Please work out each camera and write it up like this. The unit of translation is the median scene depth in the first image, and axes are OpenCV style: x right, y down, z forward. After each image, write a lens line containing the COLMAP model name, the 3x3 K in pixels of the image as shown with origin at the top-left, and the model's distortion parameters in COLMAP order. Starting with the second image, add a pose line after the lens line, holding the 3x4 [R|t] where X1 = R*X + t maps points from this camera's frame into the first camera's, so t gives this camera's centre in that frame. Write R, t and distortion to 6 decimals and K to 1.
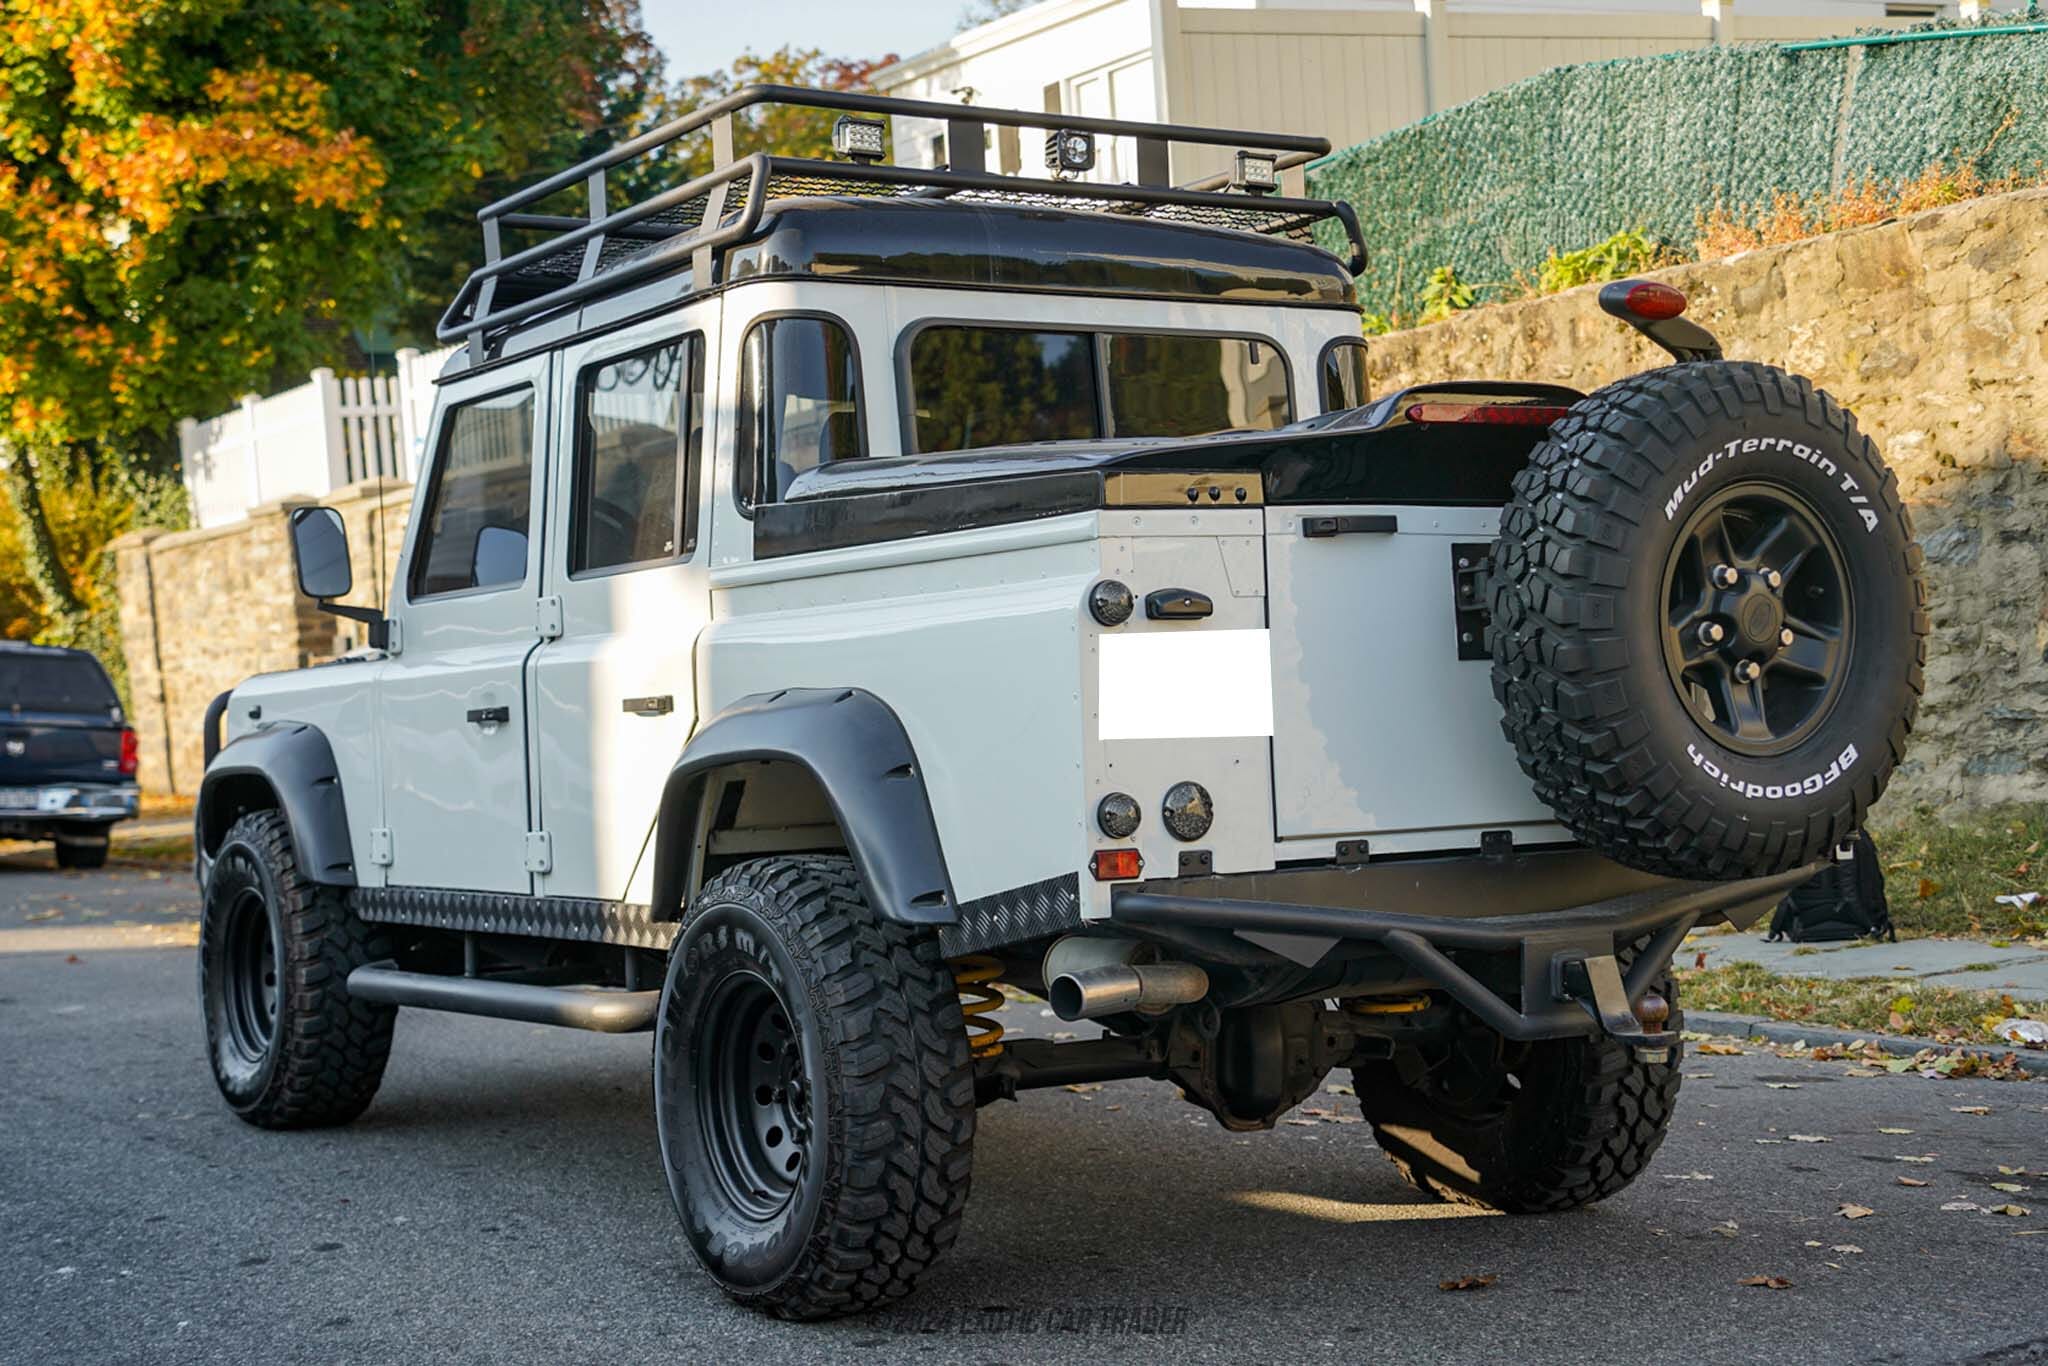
lens RADIAL K [[3049.8, 0, 1033.3], [0, 3049.8, 720.5], [0, 0, 1]] dist [0.183984, 0.000000]
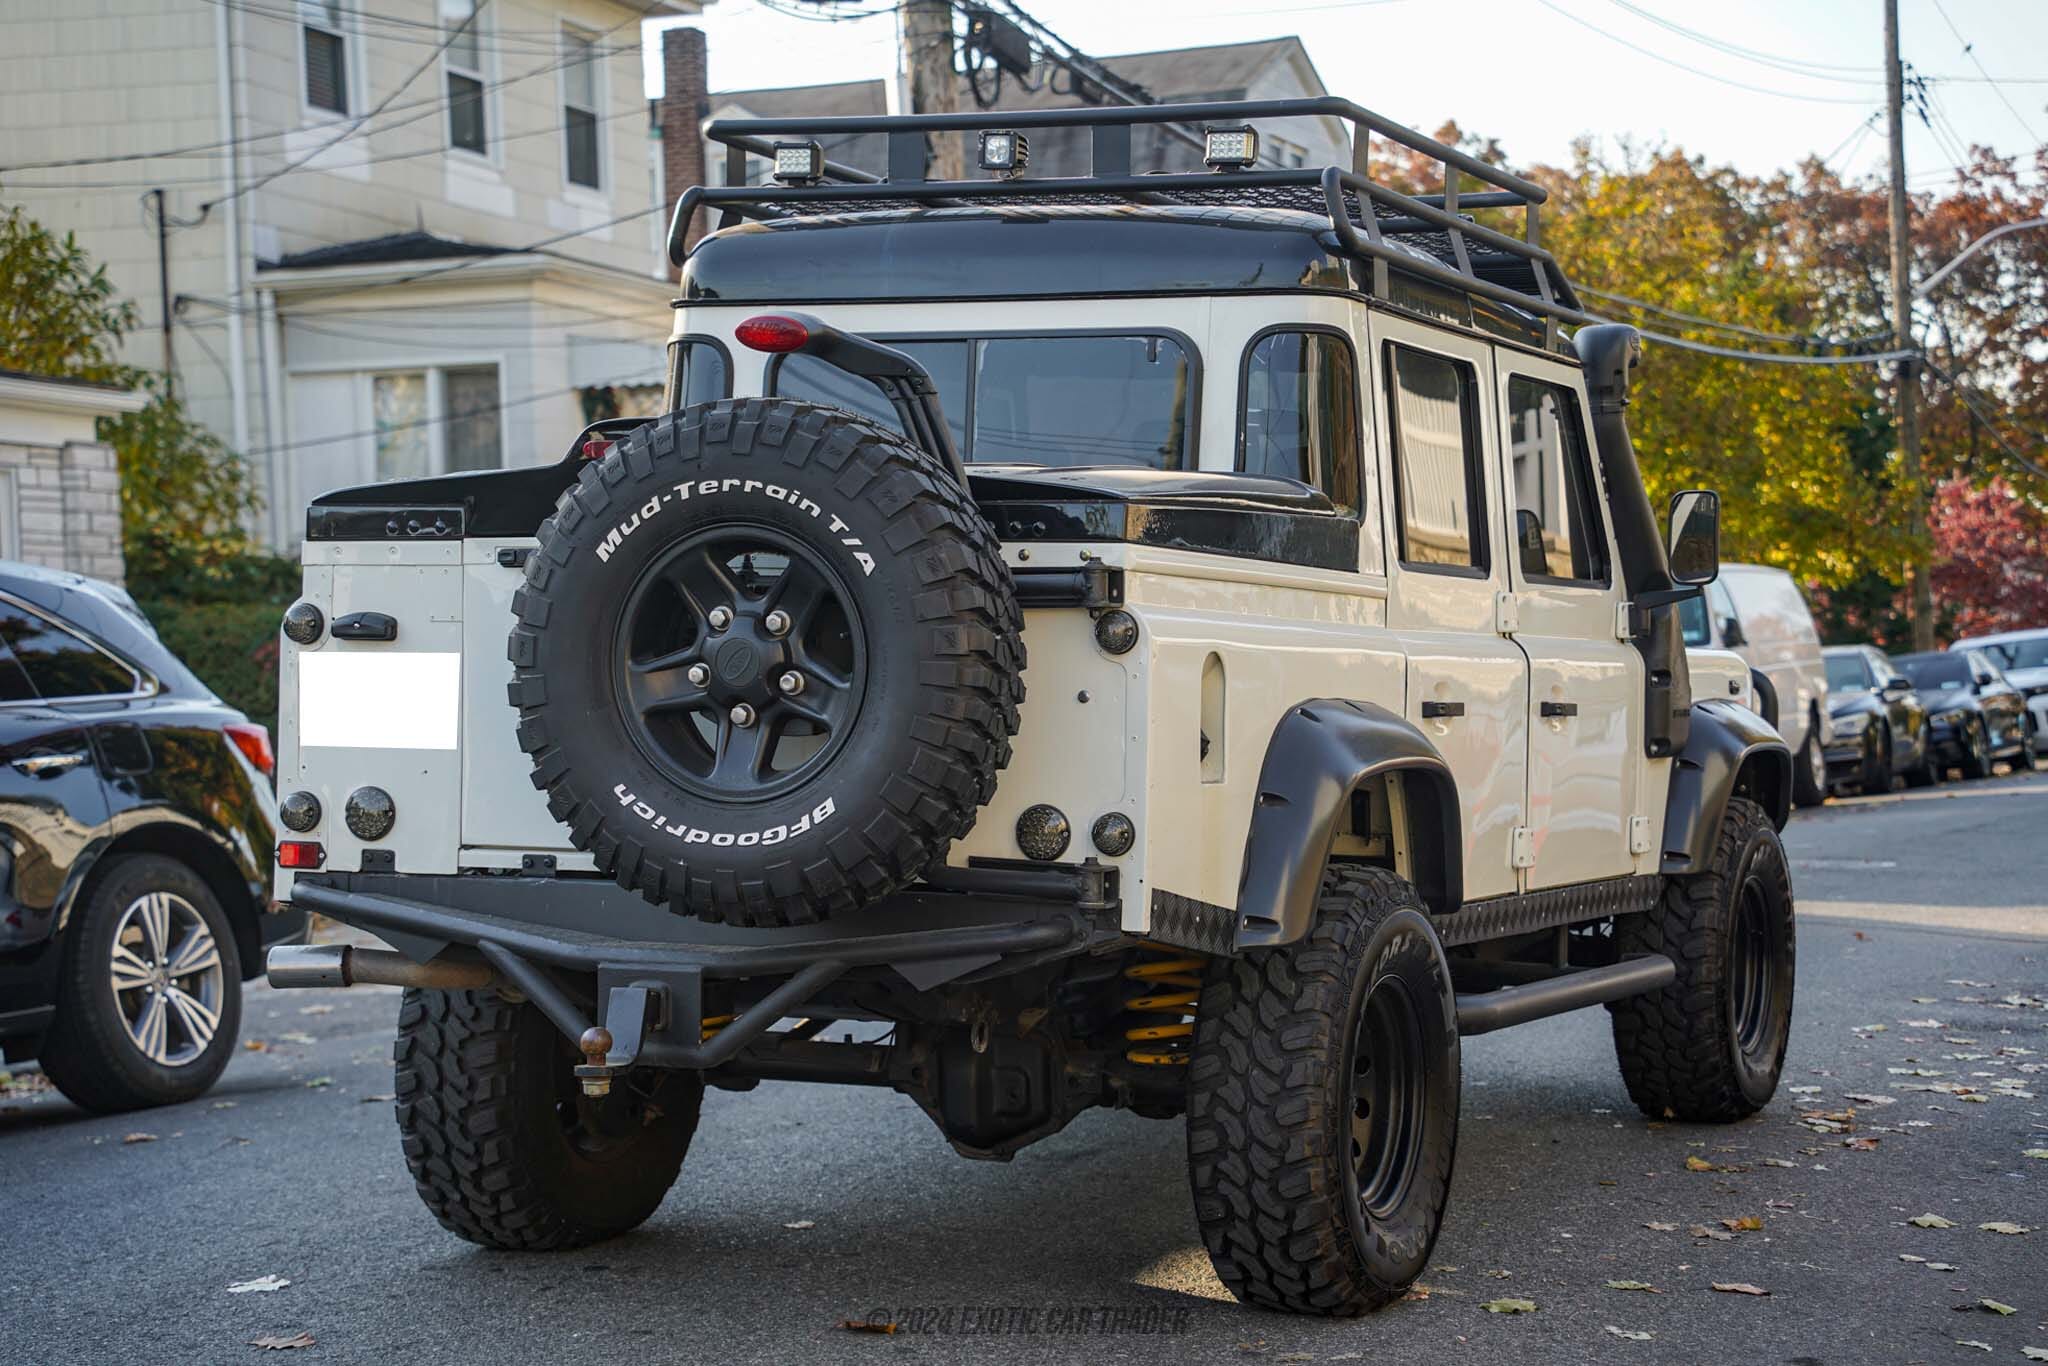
lens RADIAL K [[3773.2, 0, 1029.9], [0, 3773.2, 697.1], [0, 0, 1]] dist [0.451735, 0.000000]
pose [[0.564882, 0.050736, -0.823610, 1.066972], [-0.035498, 0.998678, 0.037174, -0.058396], [0.824408, 0.008237, 0.565937, 0.328648]]
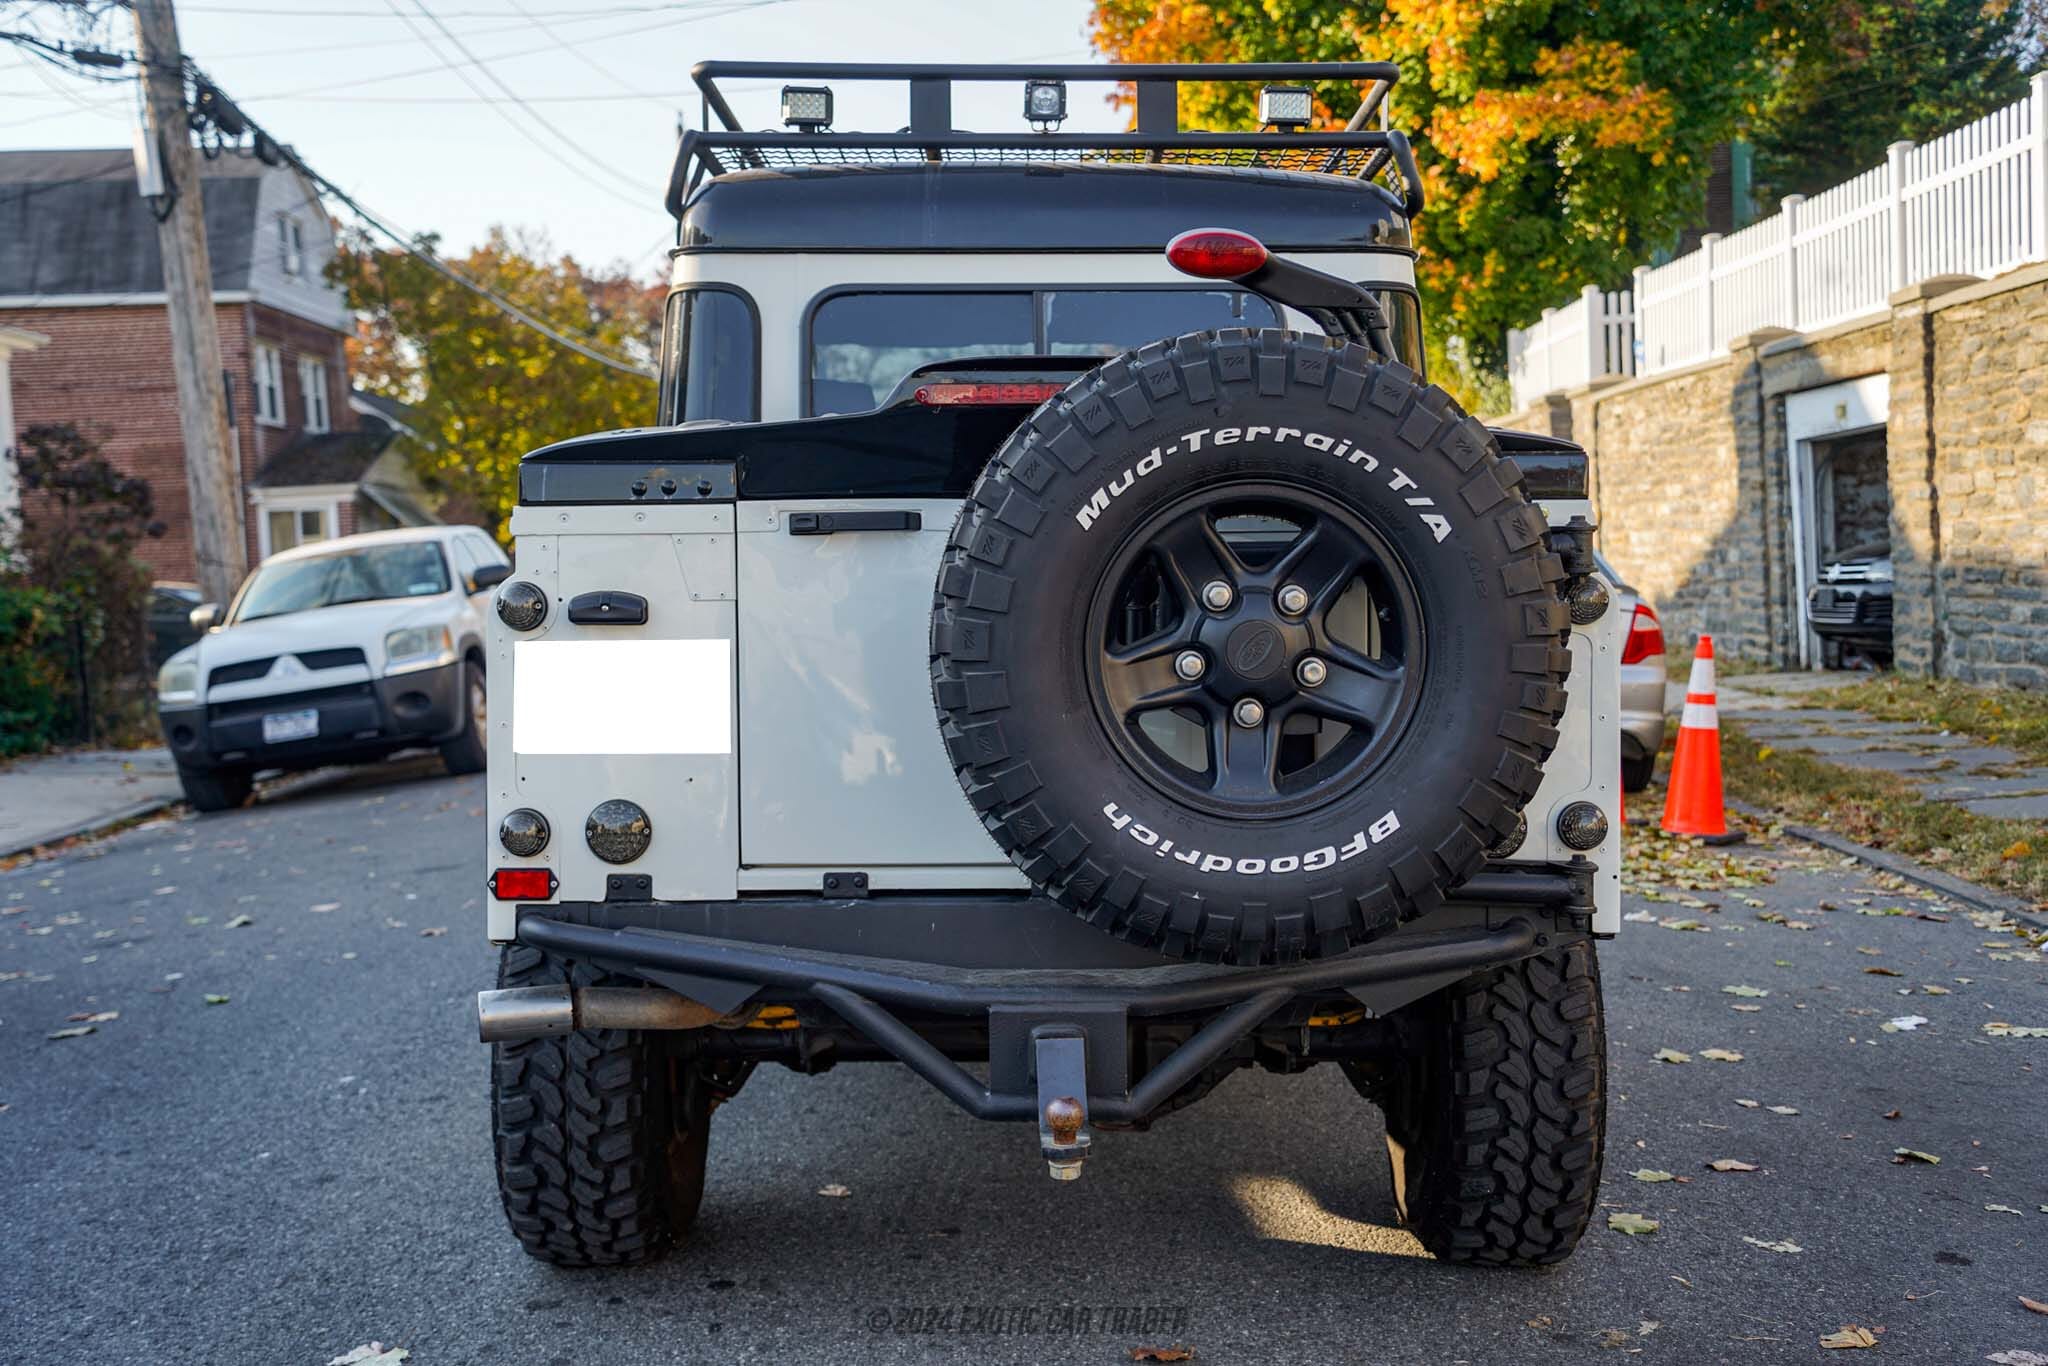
lens RADIAL K [[2313.1, 0, 1008.8], [0, 2313.1, 688.0], [0, 0, 1]] dist [0.127903, 0.000000]
pose [[0.842644, 0.059196, -0.535208, 0.422113], [-0.026803, 0.997318, 0.068107, -0.052276], [0.537804, -0.043044, 0.841970, 0.377522]]
